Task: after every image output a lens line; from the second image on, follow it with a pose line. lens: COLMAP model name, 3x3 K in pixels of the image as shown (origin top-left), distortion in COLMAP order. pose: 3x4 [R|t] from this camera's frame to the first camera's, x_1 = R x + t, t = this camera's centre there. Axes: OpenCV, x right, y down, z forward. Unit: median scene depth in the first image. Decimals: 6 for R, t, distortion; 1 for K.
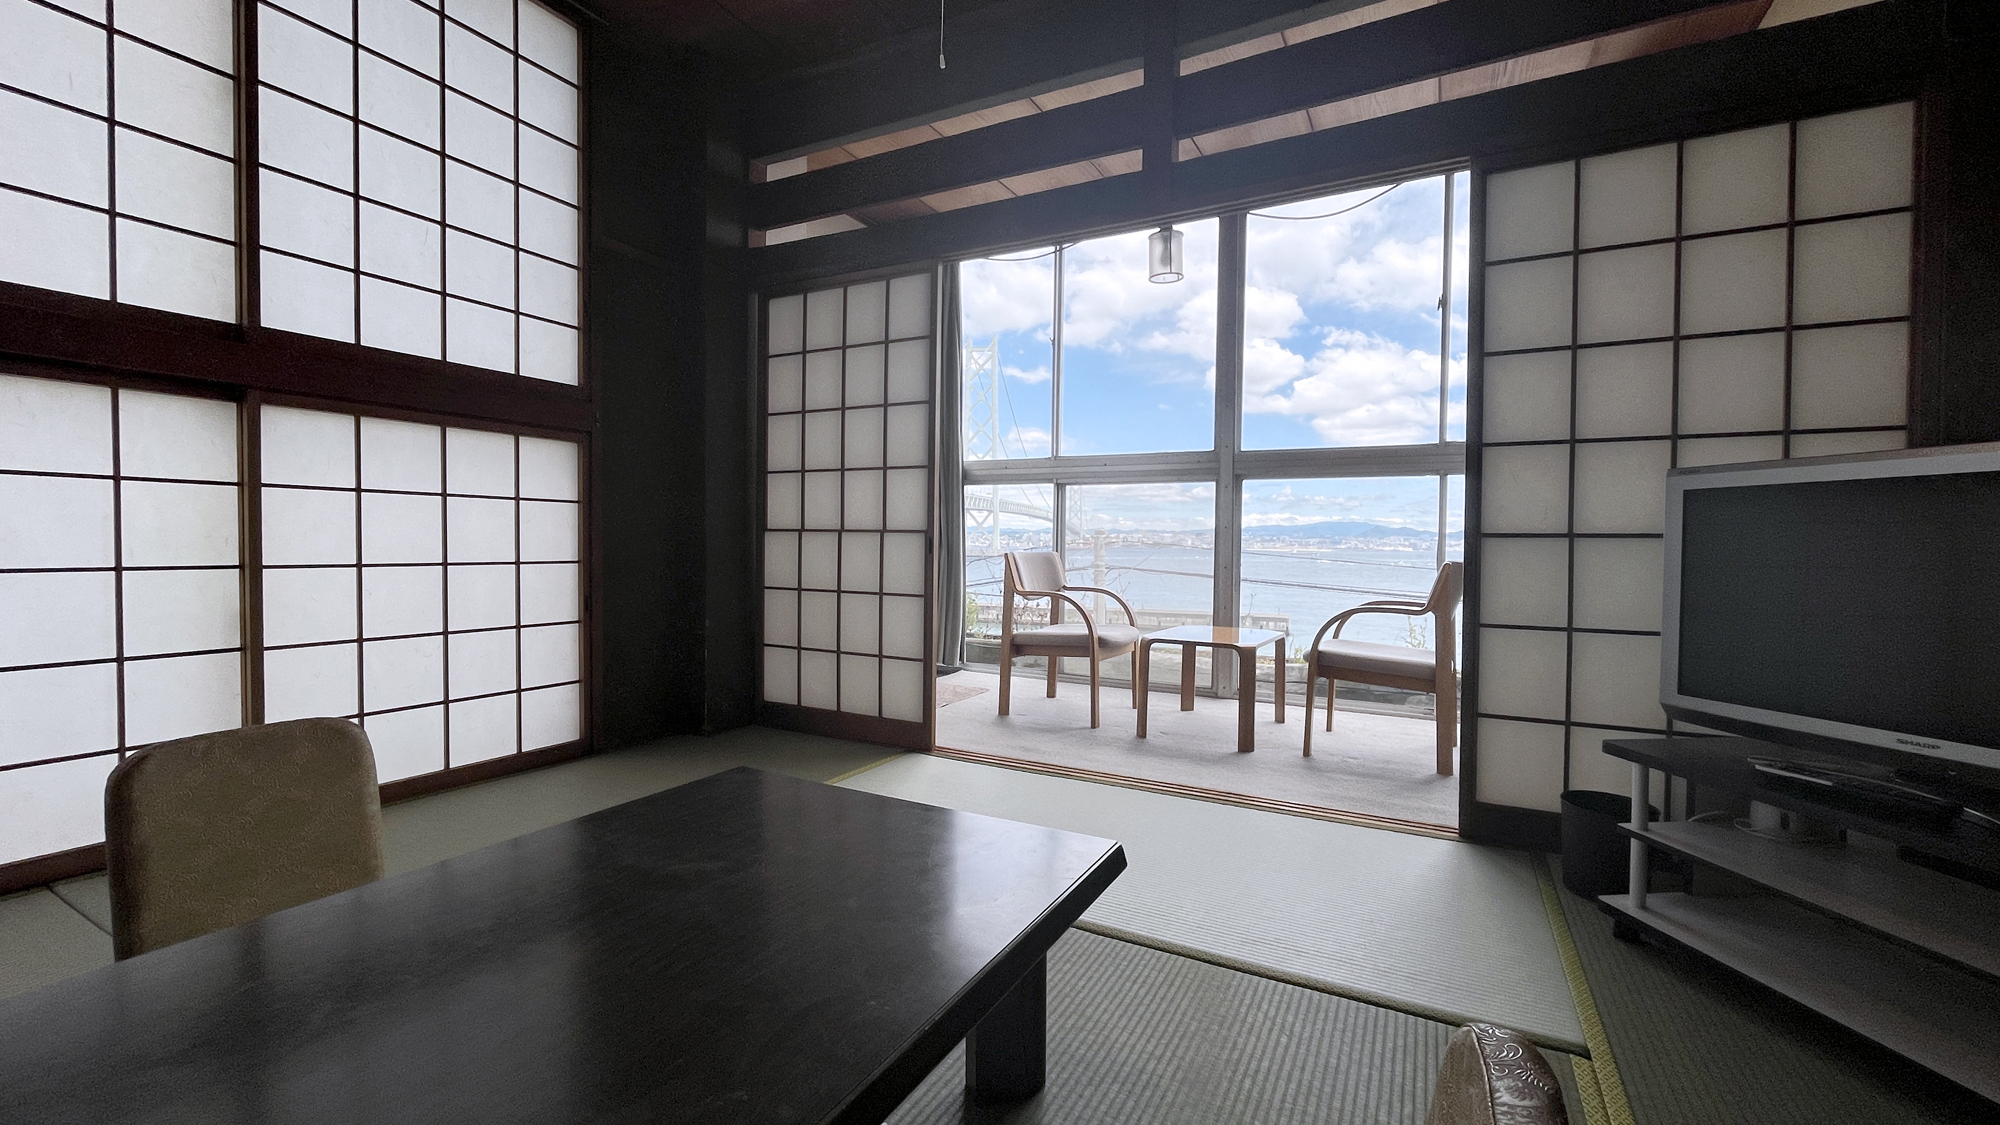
lens RADIAL K [[806.8, 0, 996.1], [0, 806.8, 562.5], [0, 0, 1]] dist [-0.002215, 0.000142]
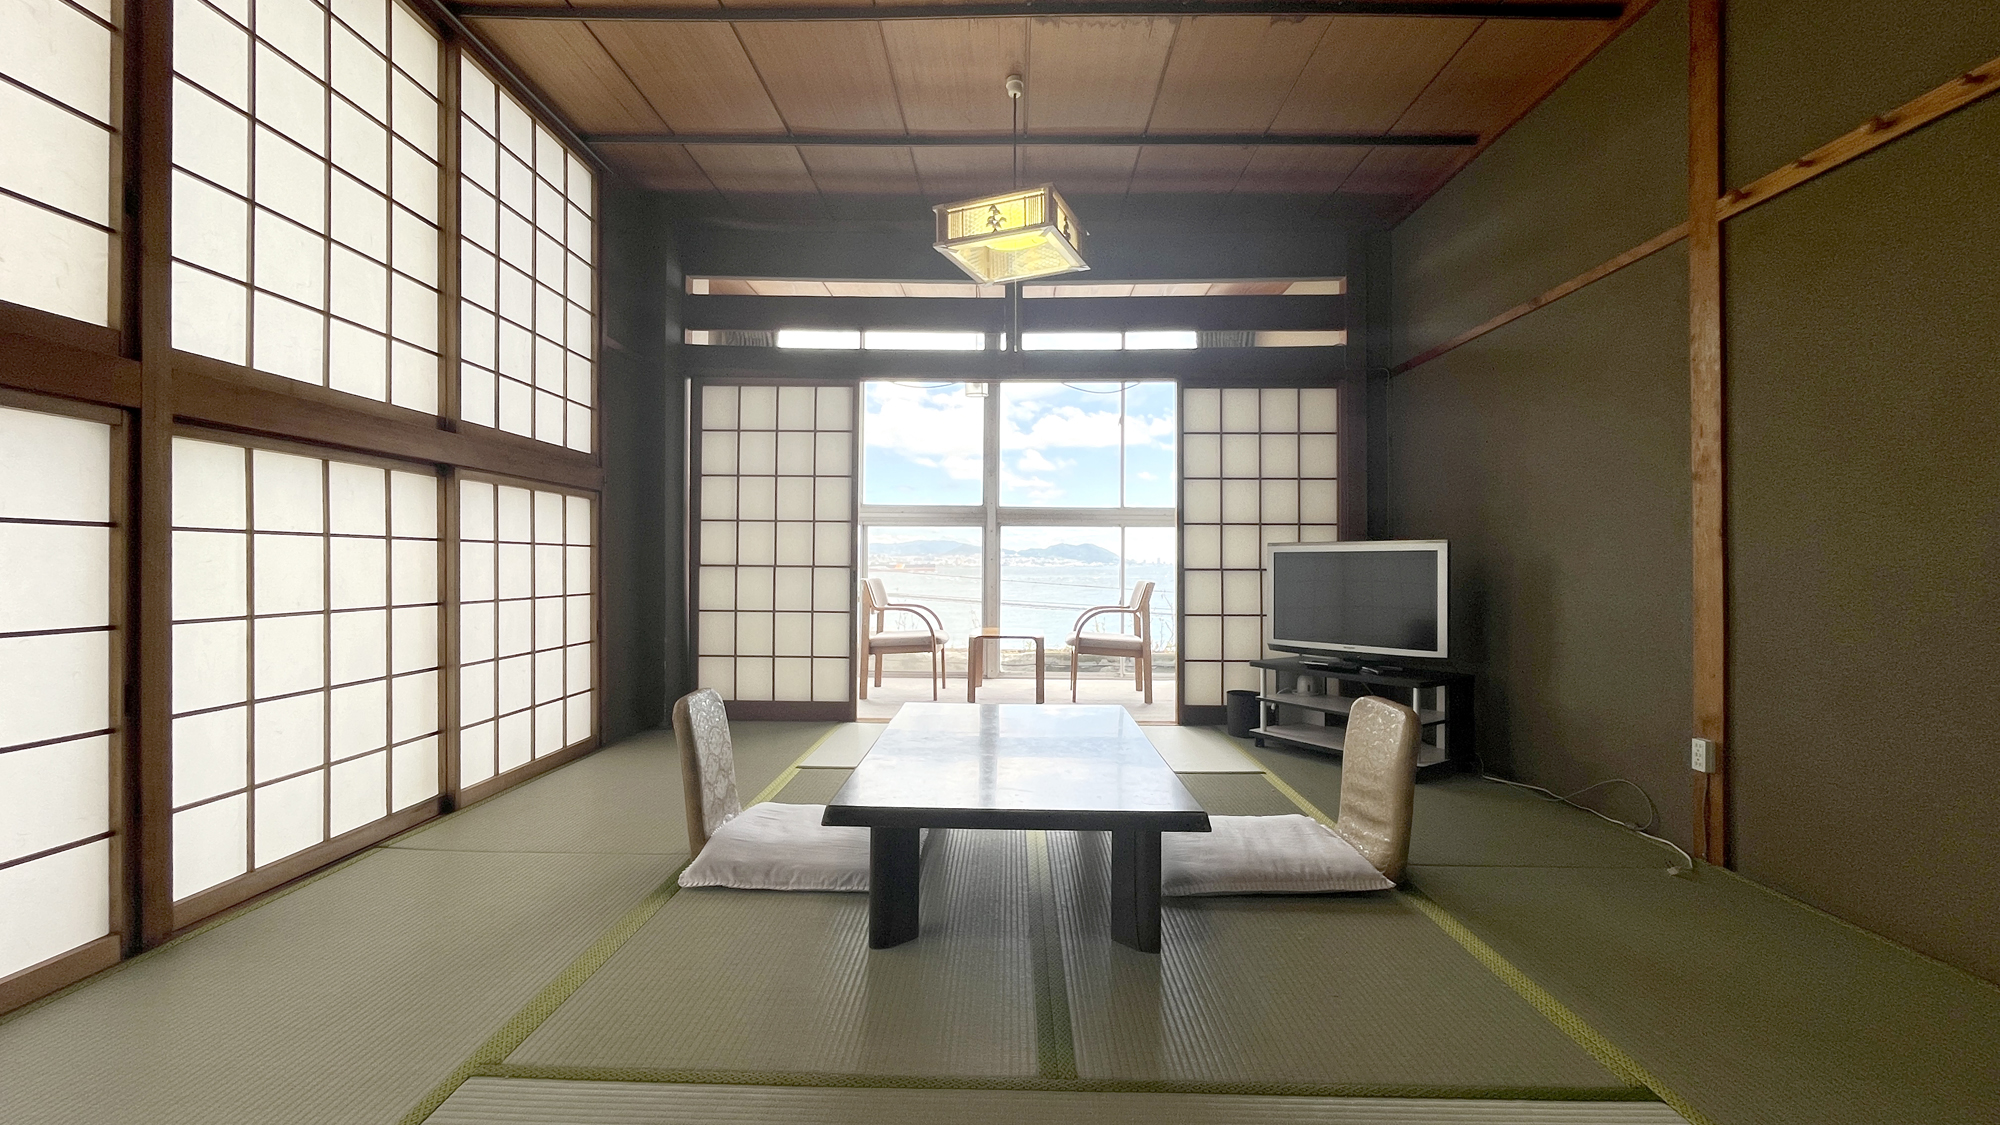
lens RADIAL K [[806.8, 0, 1000.8], [0, 806.8, 561.8], [0, 0, 1]] dist [-0.002215, 0.000142]
pose [[0.885325, -0.004773, 0.464949, -0.579423], [0.015736, 0.999682, -0.019701, -0.017007], [-0.464707, 0.024758, 0.885118, -0.437887]]
